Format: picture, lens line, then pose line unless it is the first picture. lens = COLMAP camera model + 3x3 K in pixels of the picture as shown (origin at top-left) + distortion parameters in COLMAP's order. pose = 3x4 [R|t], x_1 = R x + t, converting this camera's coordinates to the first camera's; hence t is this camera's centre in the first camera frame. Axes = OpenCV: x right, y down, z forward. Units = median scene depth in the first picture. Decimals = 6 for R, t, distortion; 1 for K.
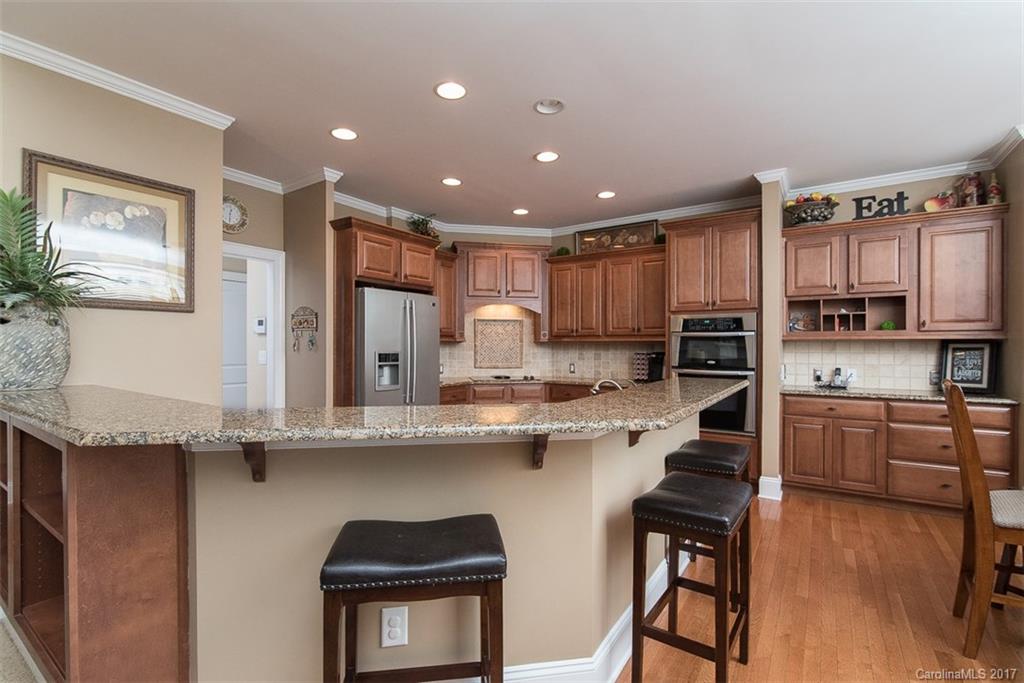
lens RADIAL K [[476.7, 0, 512.0], [0, 476.7, 341.5], [0, 0, 1]] dist [0.000820, 0.000687]
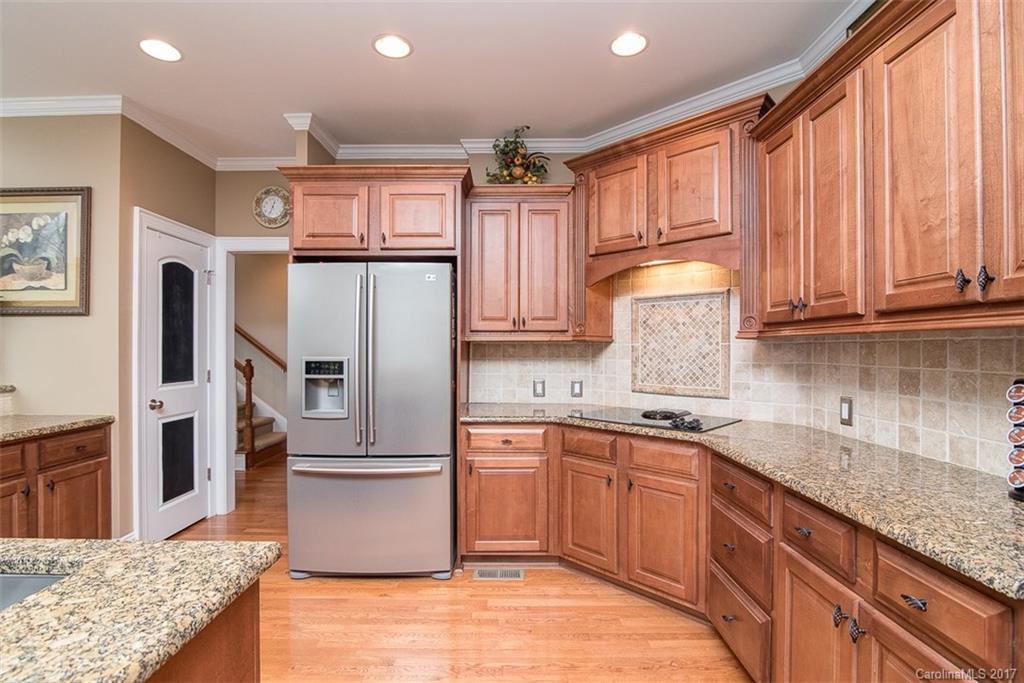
lens RADIAL K [[485.4, 0, 512.0], [0, 485.4, 341.5], [0, 0, 1]] dist [-0.004057, -0.000599]
pose [[0.537279, -0.015283, -0.843266, 0.279114], [0.009486, 0.999882, -0.012078, 0.005606], [0.843351, -0.001510, 0.537361, 0.553834]]
